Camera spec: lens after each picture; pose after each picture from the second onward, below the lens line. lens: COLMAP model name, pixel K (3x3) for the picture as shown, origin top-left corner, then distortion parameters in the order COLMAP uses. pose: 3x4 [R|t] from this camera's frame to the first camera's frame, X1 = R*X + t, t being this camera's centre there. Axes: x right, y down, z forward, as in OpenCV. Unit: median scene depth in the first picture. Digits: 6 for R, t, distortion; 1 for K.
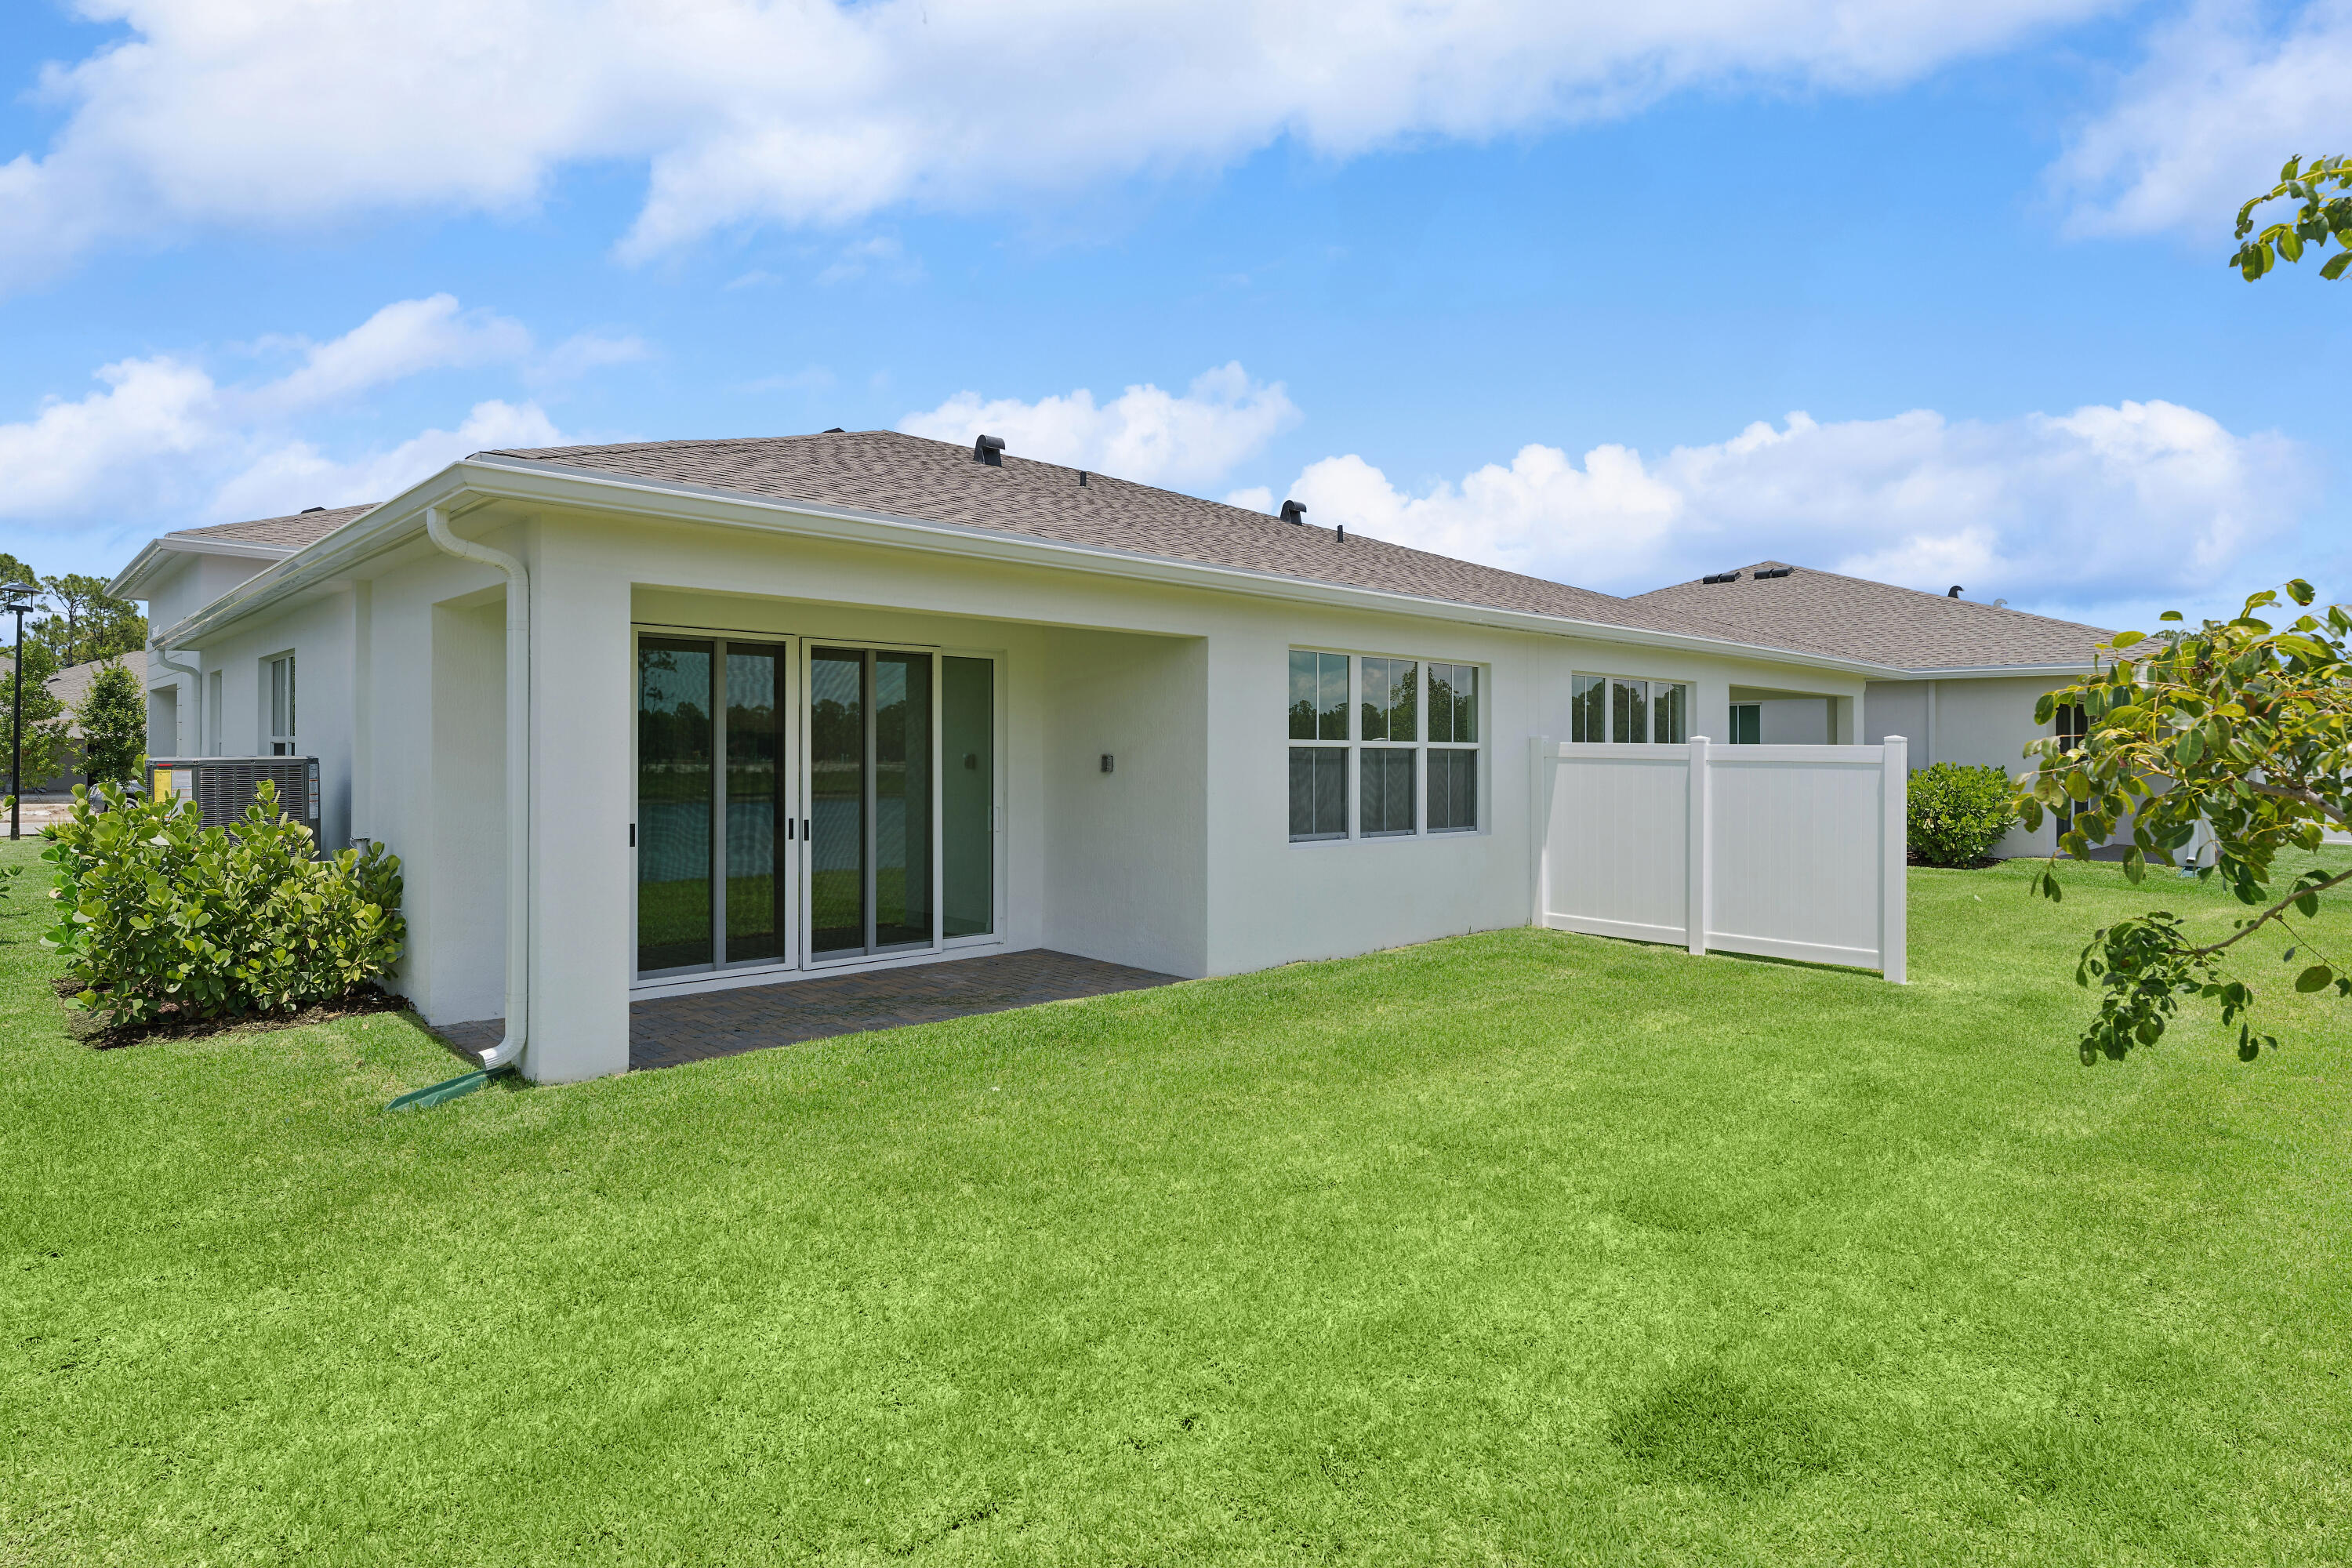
lens RADIAL K [[1244.6, 0, 1176.3], [0, 1244.6, 759.7], [0, 0, 1]] dist [-0.004729, -0.000011]
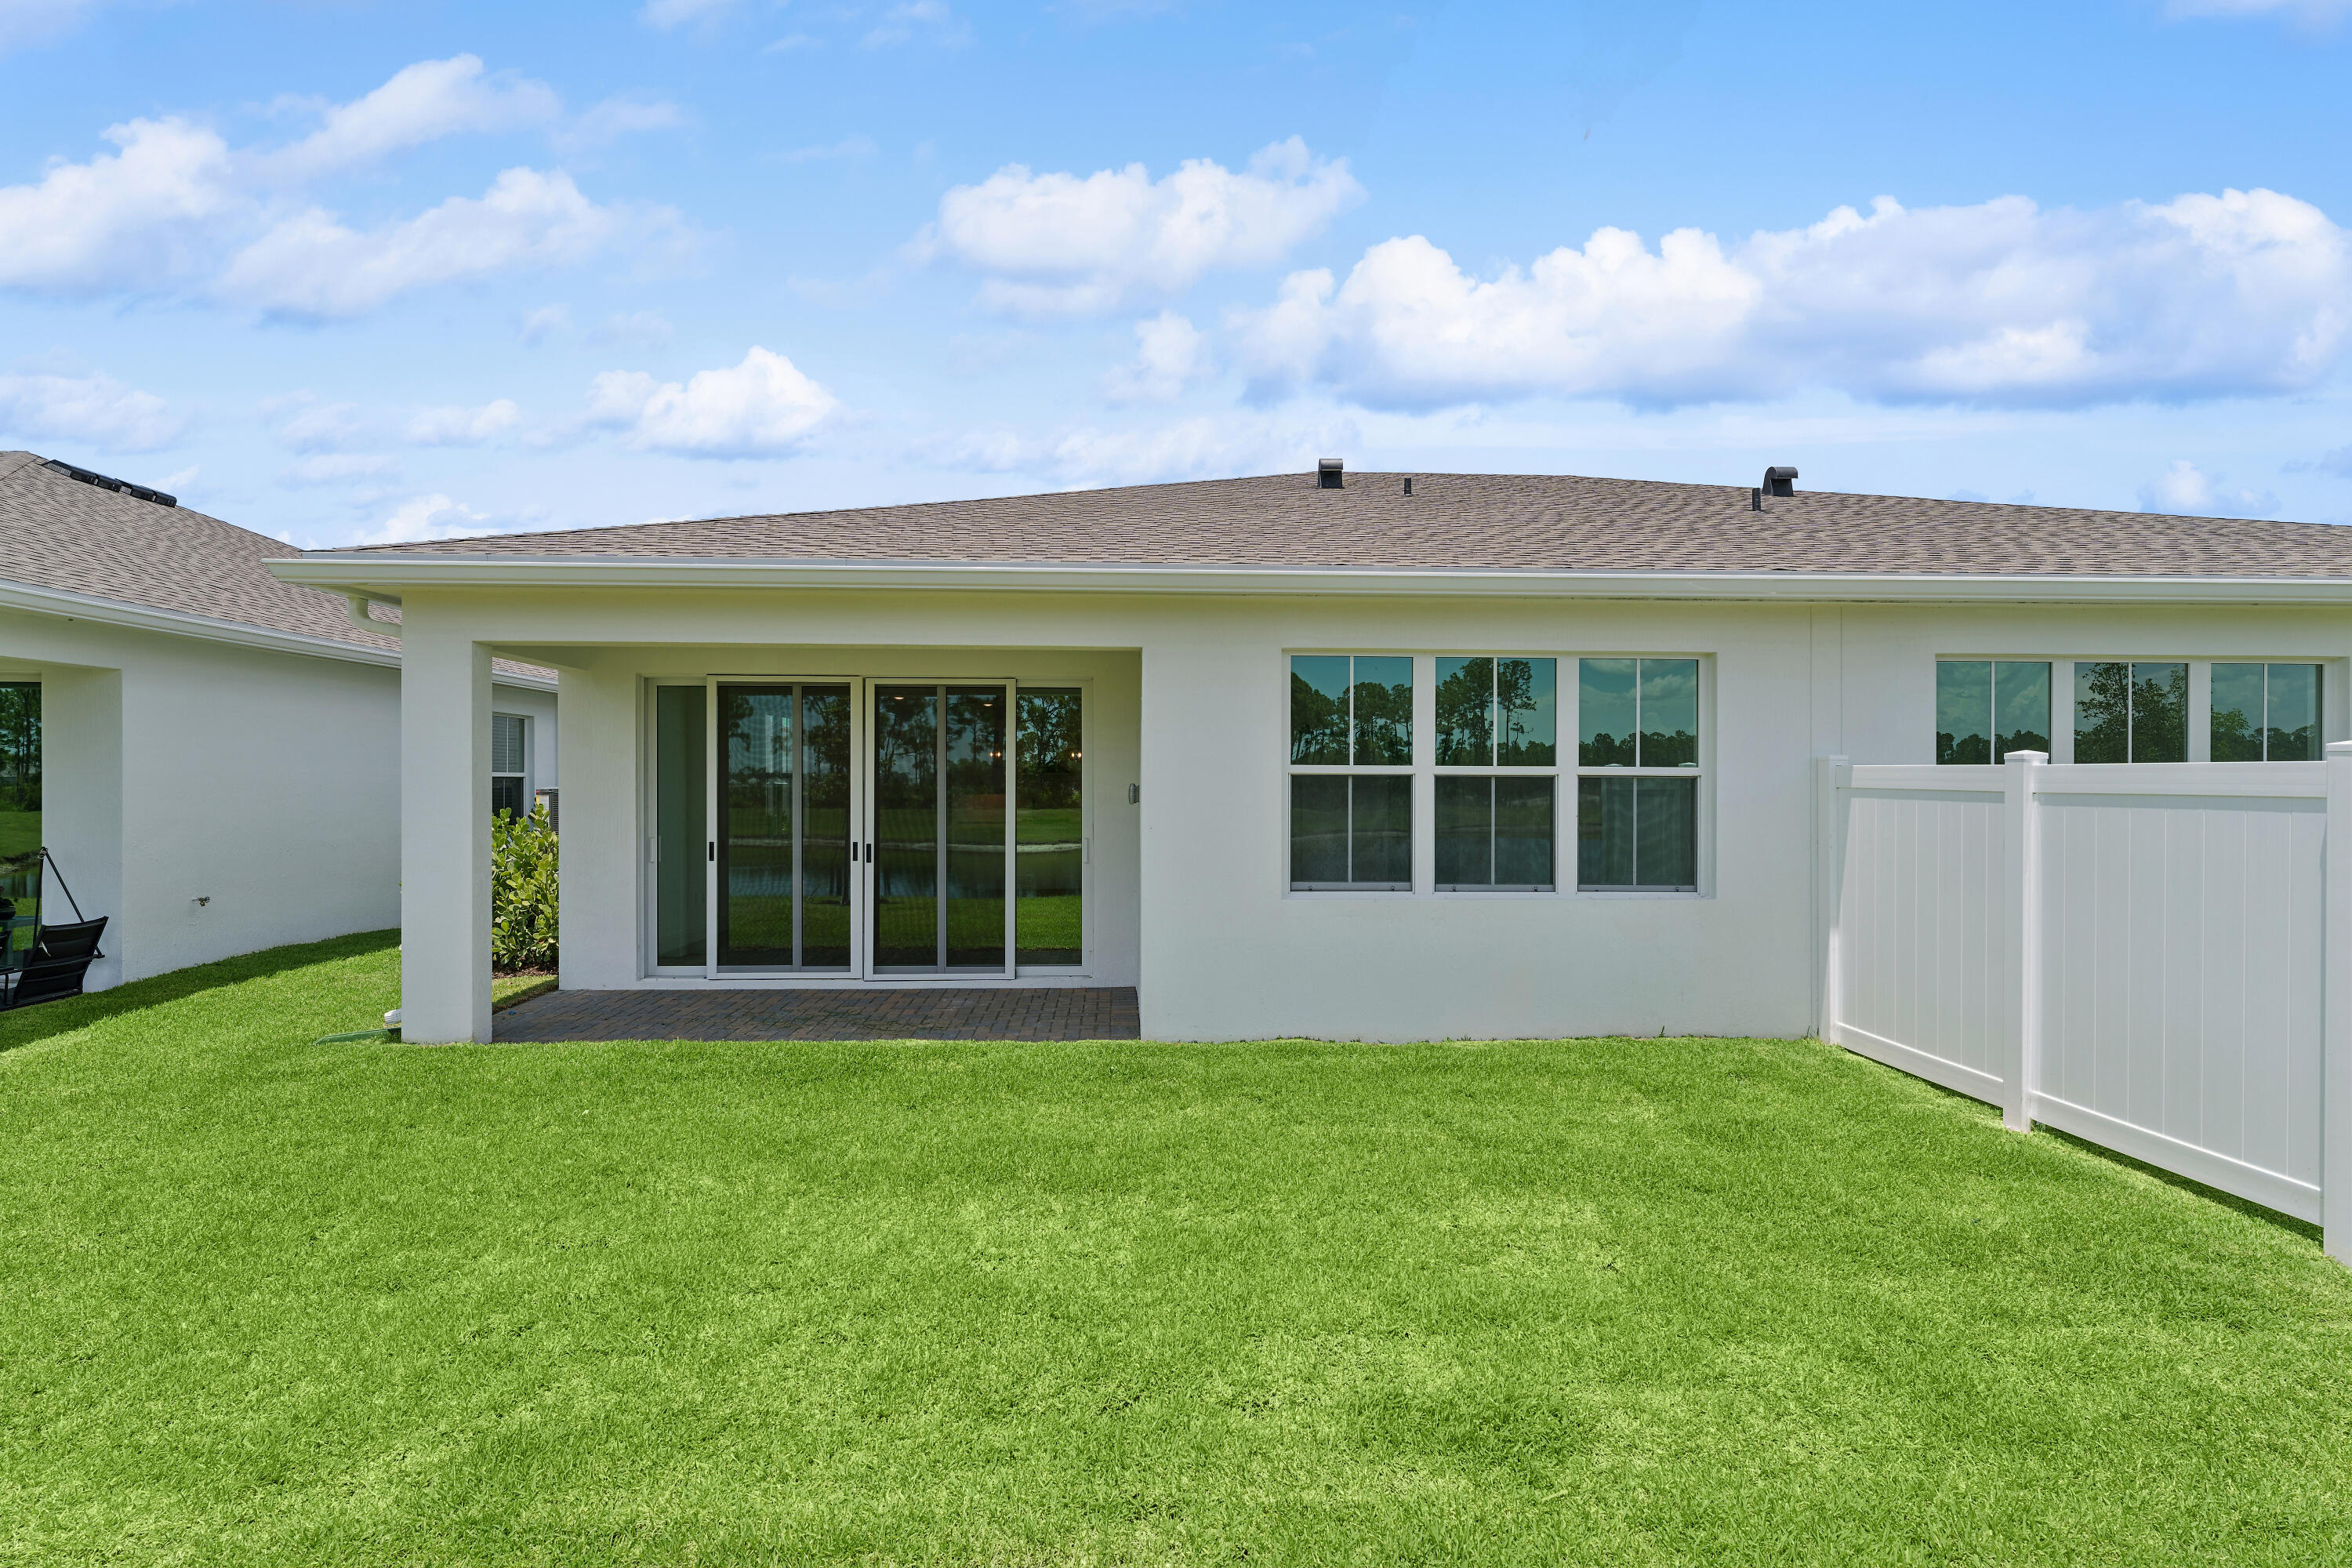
lens RADIAL K [[1144.0, 0, 1176.2], [0, 1144.0, 798.2], [0, 0, 1]] dist [-0.004208, -0.001224]
pose [[0.763229, 0.005312, -0.646106, 0.491232], [-0.004726, 0.999985, 0.002640, 0.003513], [0.646110, 0.001039, 0.763243, 0.356609]]
